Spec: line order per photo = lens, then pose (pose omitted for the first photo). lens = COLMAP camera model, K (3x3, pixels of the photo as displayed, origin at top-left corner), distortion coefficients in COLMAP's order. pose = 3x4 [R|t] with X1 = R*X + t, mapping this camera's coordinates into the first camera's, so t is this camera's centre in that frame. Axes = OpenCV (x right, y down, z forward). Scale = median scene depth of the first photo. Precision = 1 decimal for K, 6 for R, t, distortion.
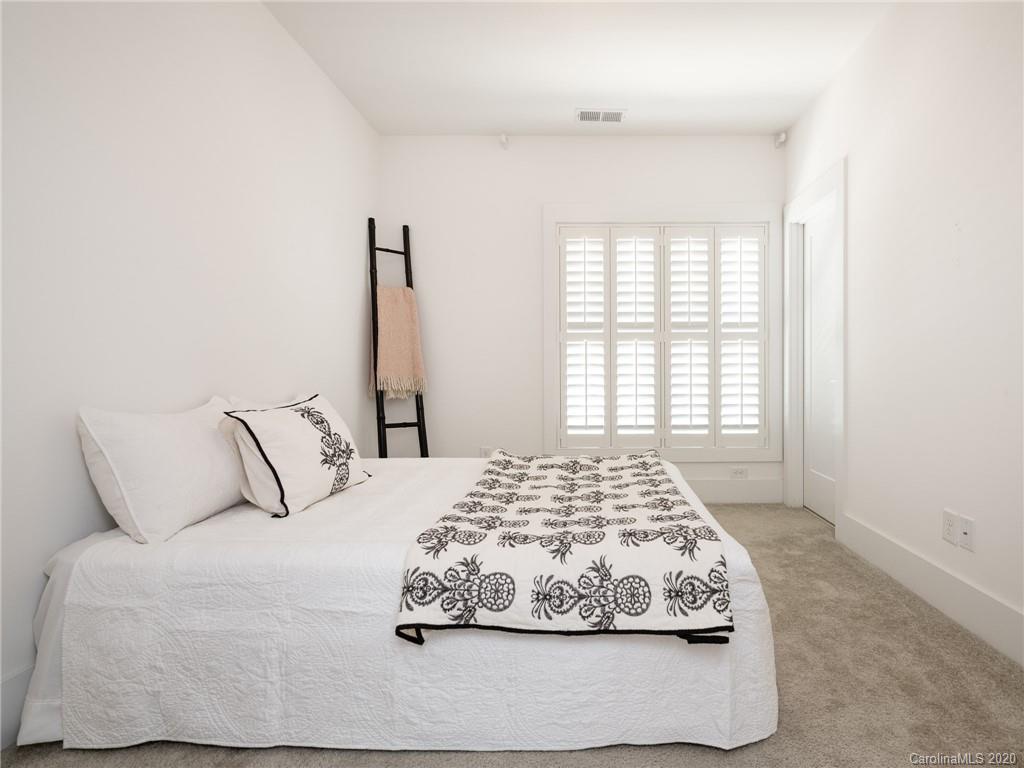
lens RADIAL K [[486.0, 0, 540.8], [0, 486.0, 377.6], [0, 0, 1]] dist [0.016200, -0.011441]
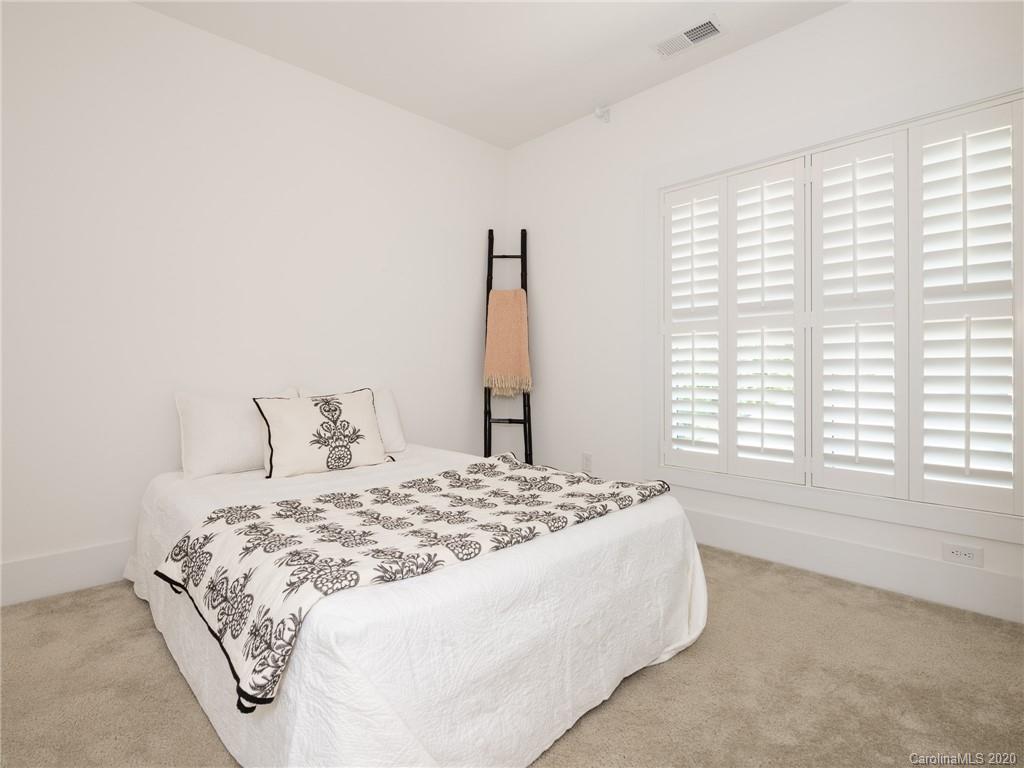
lens RADIAL K [[486.0, 0, 540.8], [0, 486.0, 377.6], [0, 0, 1]] dist [0.016200, -0.011441]
pose [[0.723739, 0.016518, -0.689876, 0.505127], [-0.013619, 0.999861, 0.009653, -0.007670], [0.689940, 0.002409, 0.723863, 0.296737]]
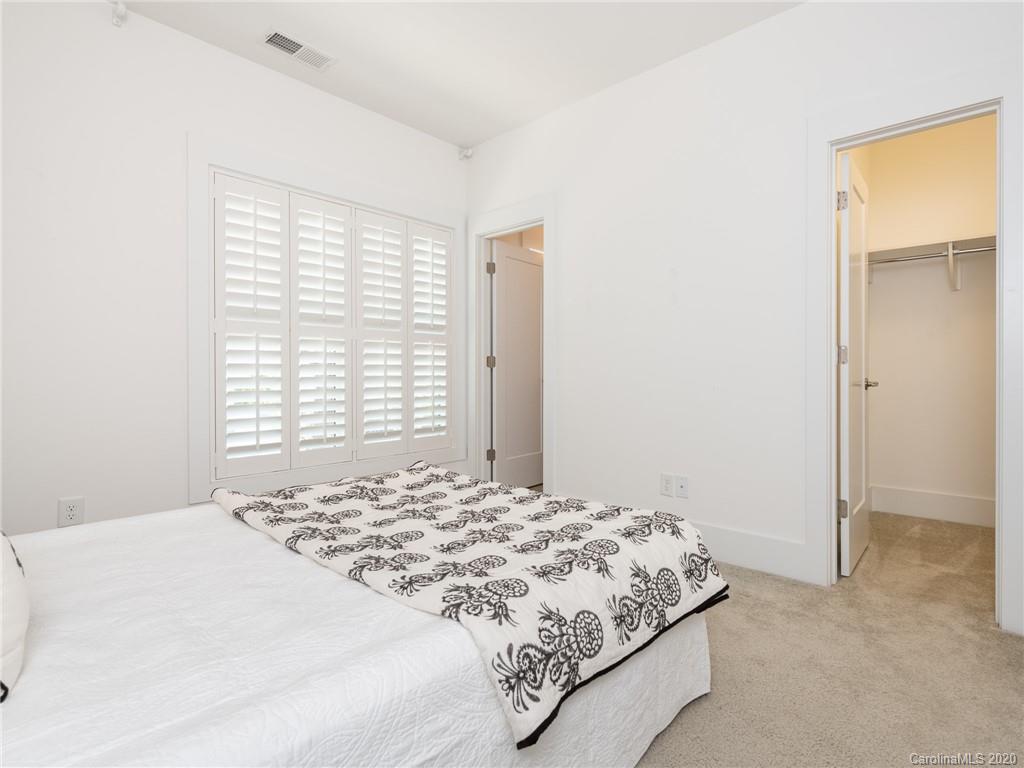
lens RADIAL K [[529.7, 0, 512.0], [0, 529.7, 384.0], [0, 0, 1]] dist [-0.000500, -0.000029]
pose [[0.649227, -0.012523, 0.760491, -0.344201], [0.009369, 0.999920, 0.008467, 0.000134], [-0.760537, 0.001628, 0.649293, 0.202592]]
